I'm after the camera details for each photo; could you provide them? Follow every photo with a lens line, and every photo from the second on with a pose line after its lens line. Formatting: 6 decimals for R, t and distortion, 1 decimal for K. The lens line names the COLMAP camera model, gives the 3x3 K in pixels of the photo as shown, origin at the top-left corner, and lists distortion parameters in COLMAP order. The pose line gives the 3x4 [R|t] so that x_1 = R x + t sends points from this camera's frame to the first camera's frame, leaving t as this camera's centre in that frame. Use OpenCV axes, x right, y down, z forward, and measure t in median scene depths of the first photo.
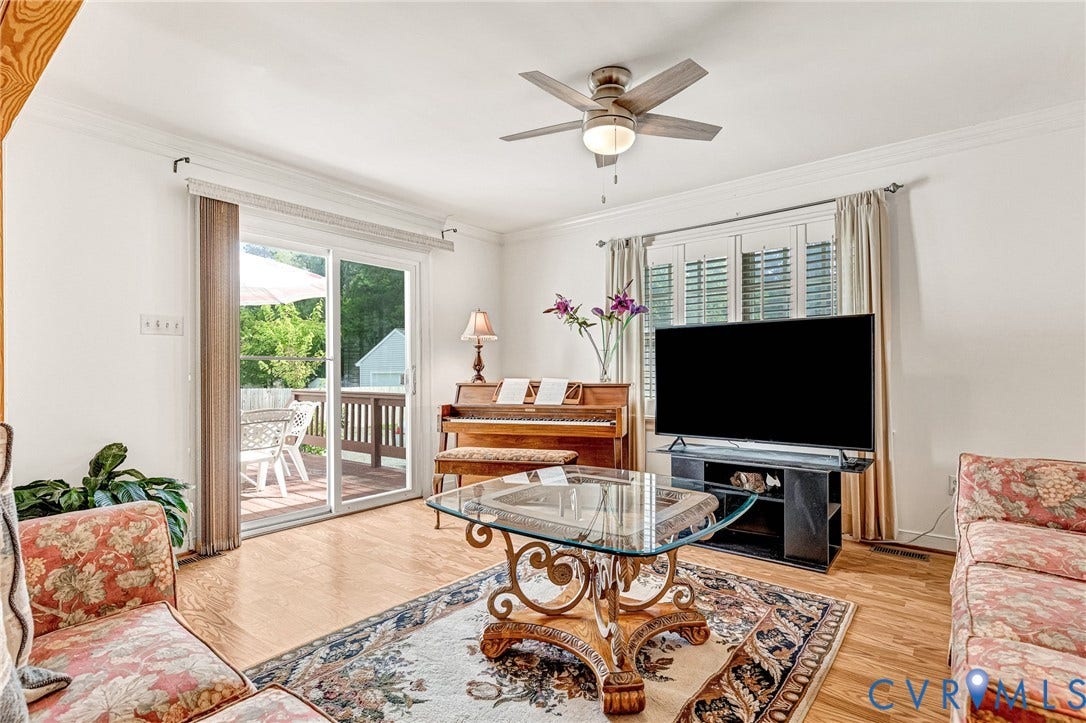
lens RADIAL K [[521.0, 0, 554.0], [0, 521.0, 366.8], [0, 0, 1]] dist [0.012480, -0.002639]
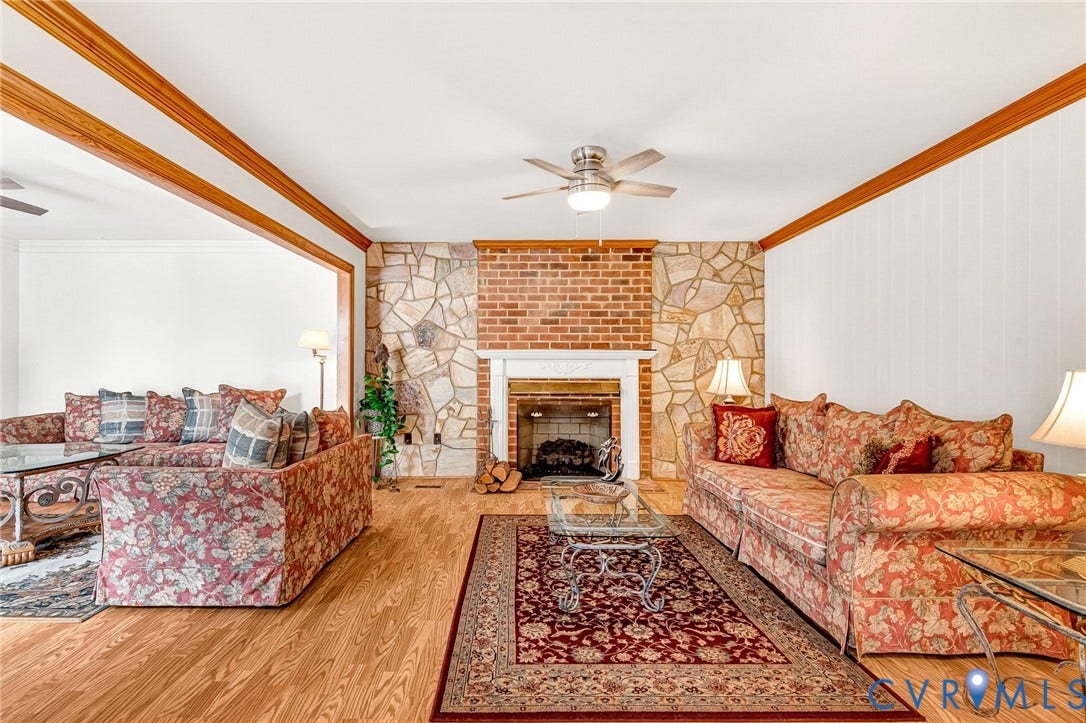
lens RADIAL K [[521.0, 0, 510.3], [0, 521.0, 363.5], [0, 0, 1]] dist [0.012480, -0.002639]
pose [[-0.605318, 0.009221, 0.795930, -2.068556], [-0.008070, 0.999810, -0.017721, -0.012072], [-0.795943, -0.017151, -0.605129, 0.766542]]
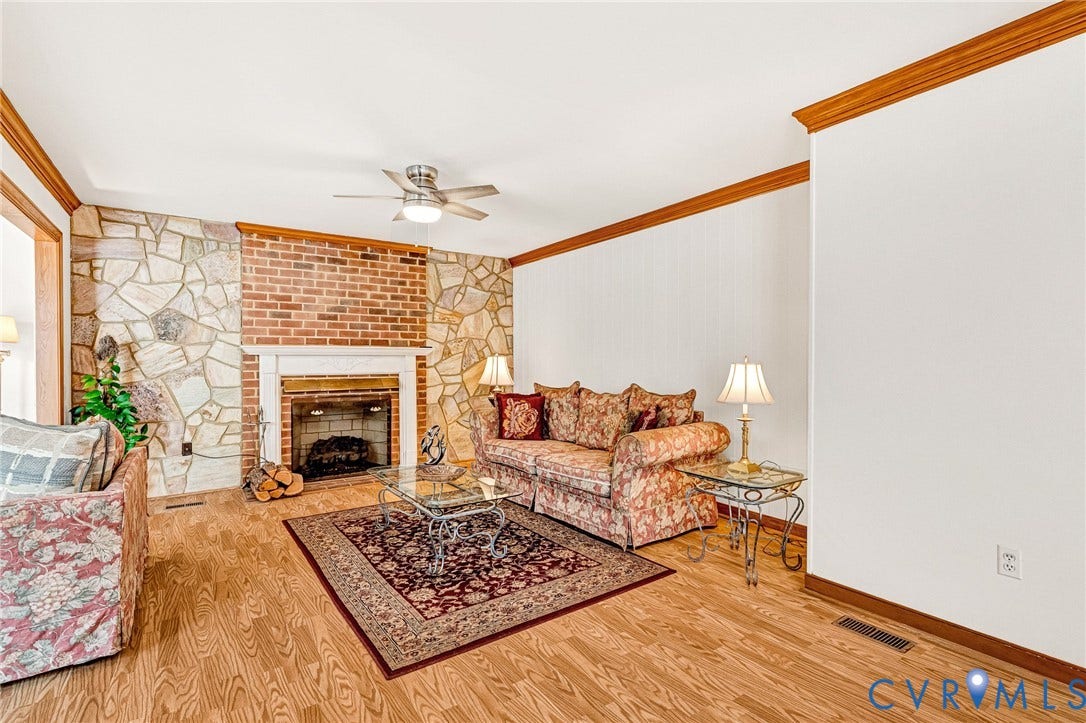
lens RADIAL K [[521.0, 0, 545.8], [0, 521.0, 362.0], [0, 0, 1]] dist [0.012480, -0.002639]
pose [[-0.956557, 0.009666, 0.291385, -1.878719], [0.006657, 0.999914, -0.011317, -0.013275], [-0.291469, -0.008886, -0.956539, 1.163360]]
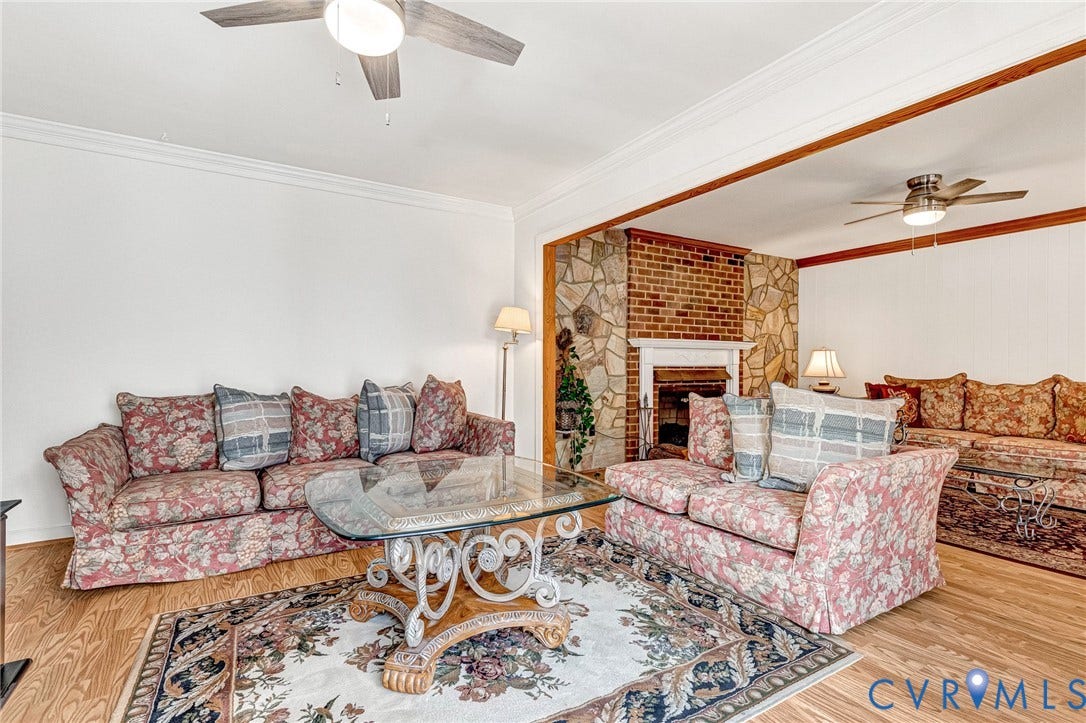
lens RADIAL K [[508.2, 0, 553.3], [0, 508.2, 360.7], [0, 0, 1]] dist [0.002948, 0.000865]
pose [[-0.936777, 0.004077, 0.349903, -0.431826], [-0.001981, 0.999854, -0.016952, 0.031443], [-0.349921, -0.016573, -0.936633, 1.824942]]
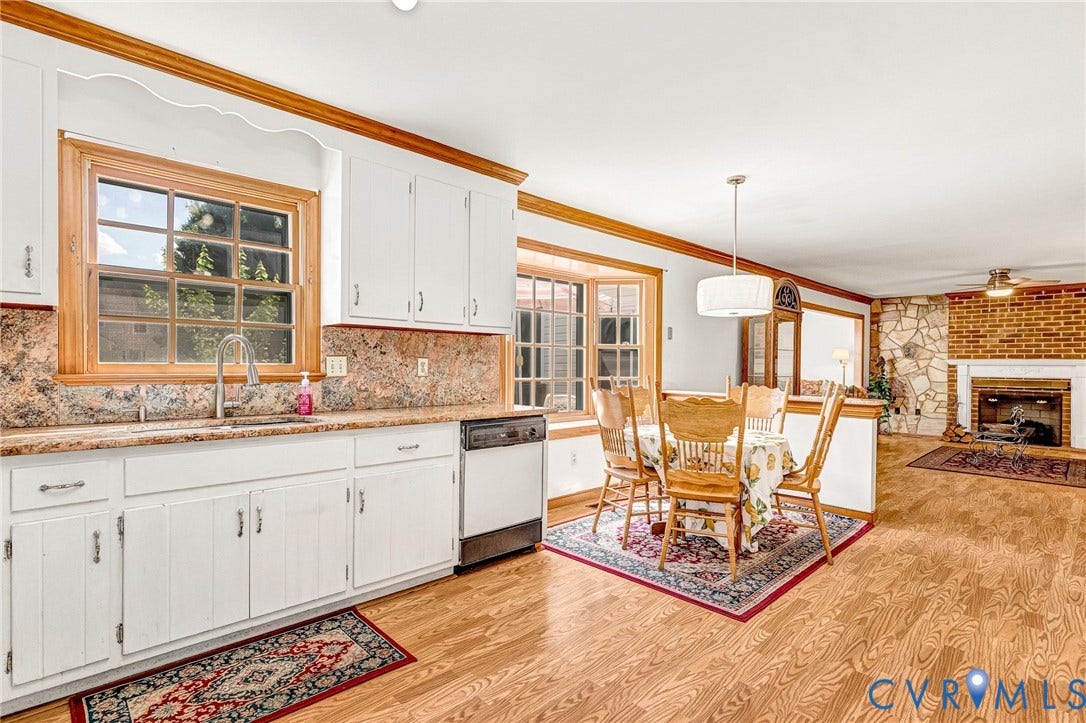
lens RADIAL K [[521.0, 0, 551.6], [0, 521.0, 370.3], [0, 0, 1]] dist [0.012480, -0.002639]
pose [[0.126646, -0.001645, 0.991947, -4.570154], [-0.020952, 0.999771, 0.004333, 0.013752], [-0.991727, -0.021332, 0.126582, 1.998572]]
